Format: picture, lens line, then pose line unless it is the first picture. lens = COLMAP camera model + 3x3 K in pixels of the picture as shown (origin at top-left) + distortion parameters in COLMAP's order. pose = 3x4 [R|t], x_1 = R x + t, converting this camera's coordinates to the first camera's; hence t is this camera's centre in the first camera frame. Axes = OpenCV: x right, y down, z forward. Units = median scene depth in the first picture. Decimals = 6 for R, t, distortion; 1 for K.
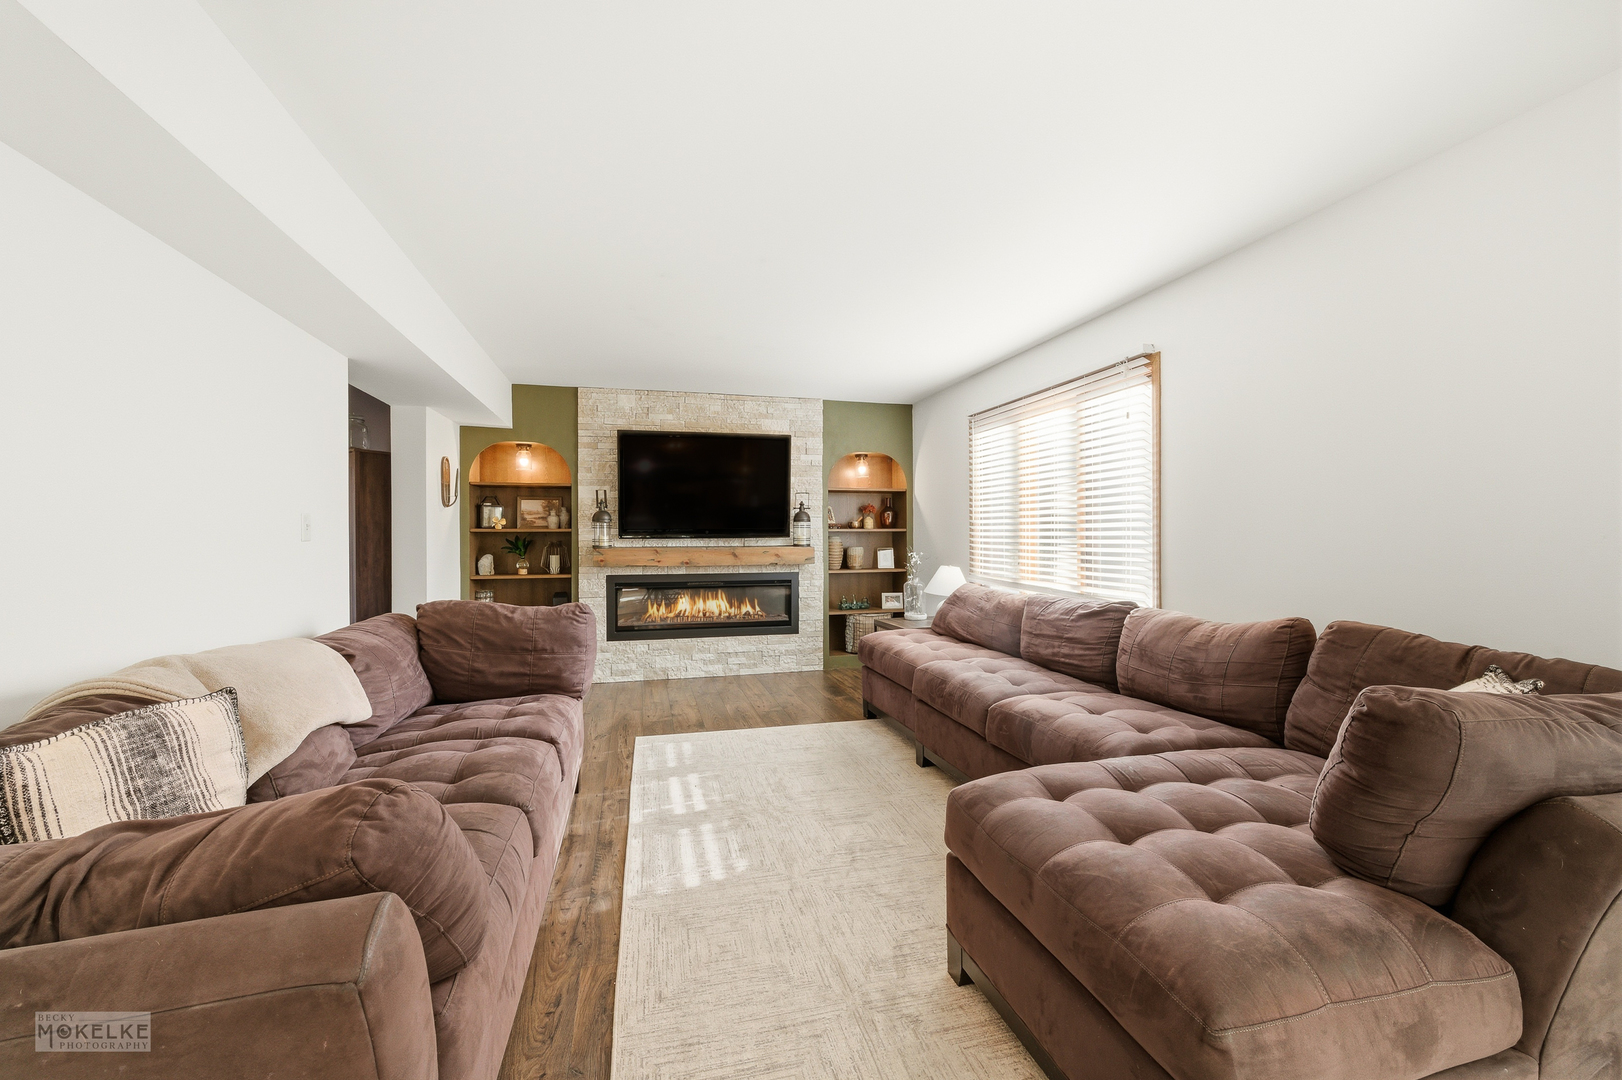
lens RADIAL K [[619.3, 0, 811.0], [0, 619.3, 540.0], [0, 0, 1]] dist [-0.001541, 0.000173]
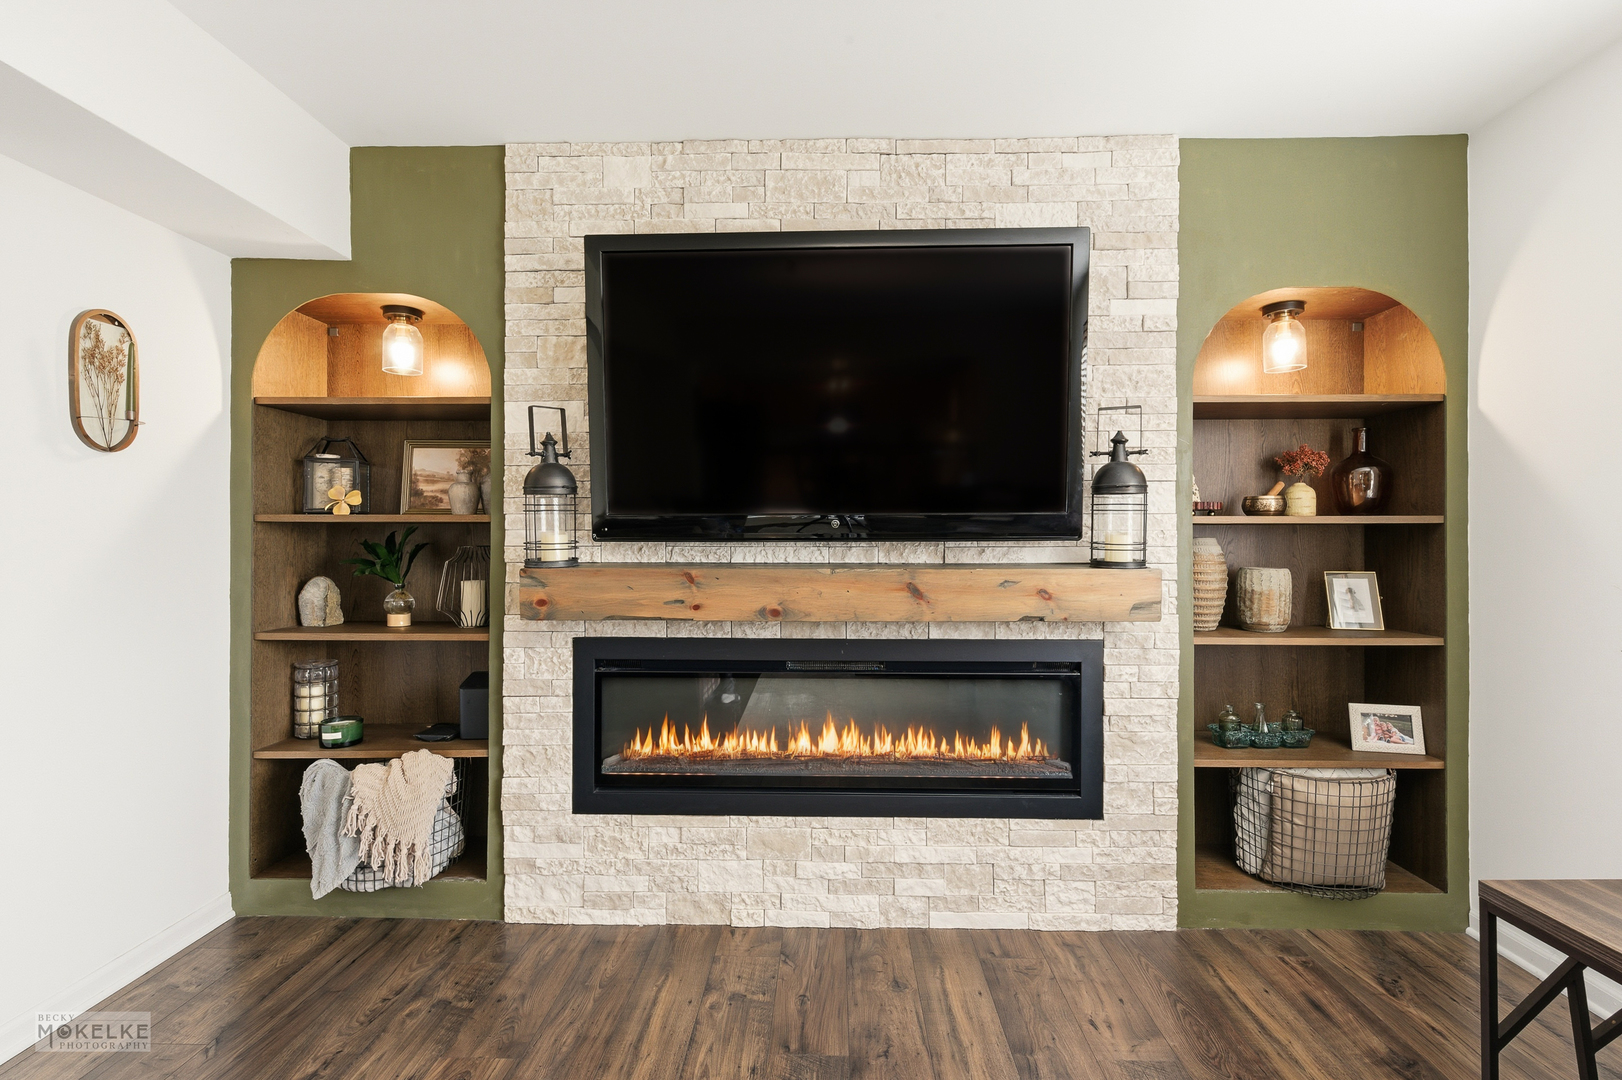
lens RADIAL K [[745.5, 0, 811.0], [0, 745.5, 540.0], [0, 0, 1]] dist [-0.002311, 0.000069]
pose [[0.956798, 0.005288, -0.290705, -0.057048], [-0.006414, 0.999975, -0.002921, -0.001958], [0.290682, 0.004660, 0.956808, 0.572728]]
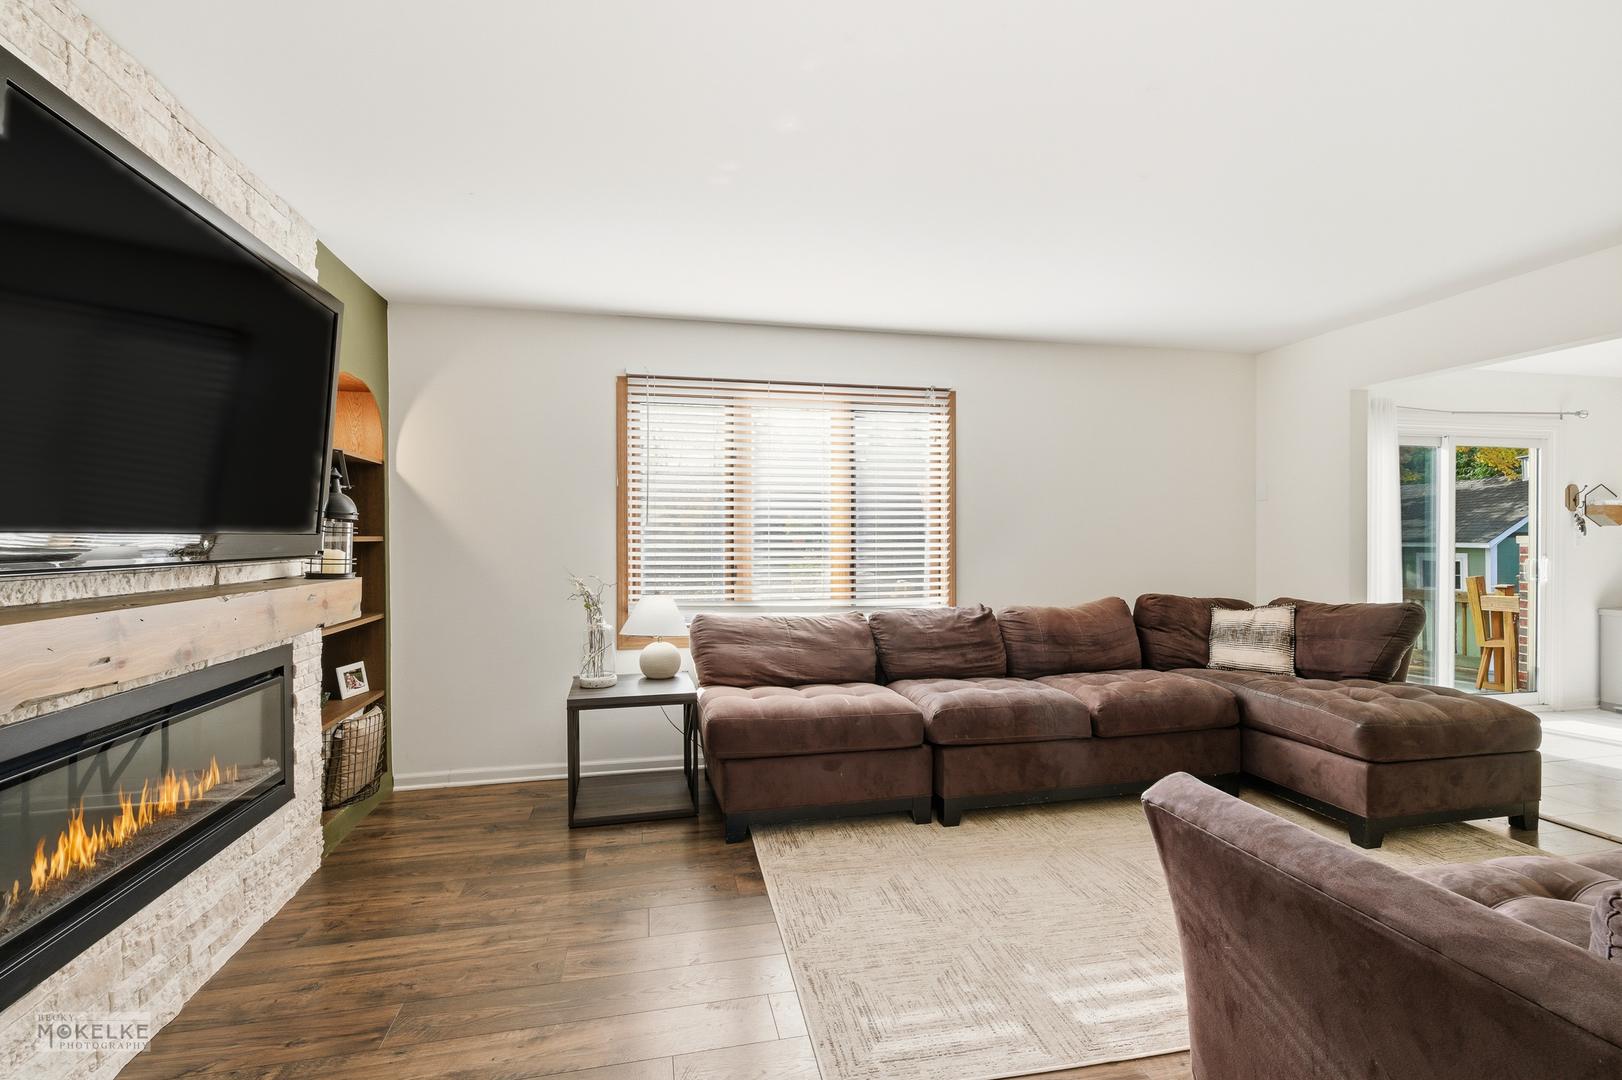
lens RADIAL K [[745.5, 0, 811.0], [0, 745.5, 540.0], [0, 0, 1]] dist [-0.002311, 0.000069]
pose [[0.054224, 0.002496, 0.998526, -0.474806], [0.010359, 0.999942, -0.003062, -0.009850], [-0.998475, 0.010509, 0.054195, 0.654298]]
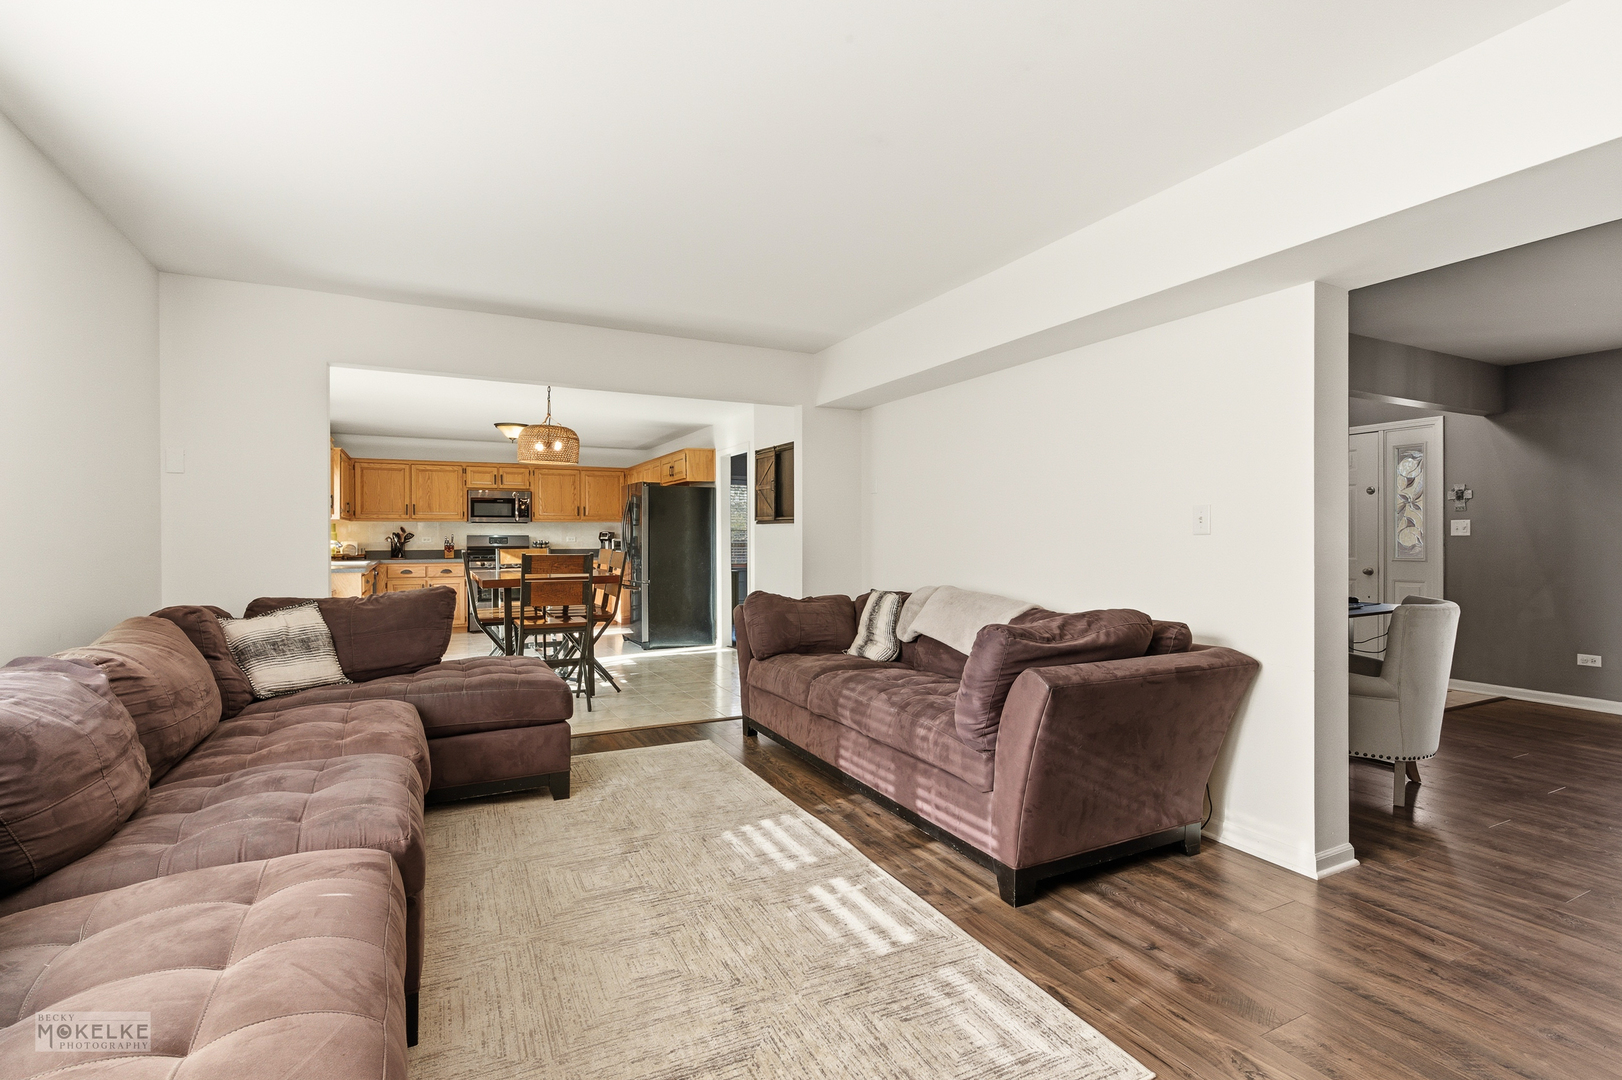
lens RADIAL K [[745.5, 0, 811.0], [0, 745.5, 540.0], [0, 0, 1]] dist [-0.002311, 0.000069]
pose [[-0.977482, 0.002583, -0.211004, 0.009060], [0.000271, 0.999940, 0.010989, -0.002495], [0.211019, 0.010684, -0.977424, 0.919444]]
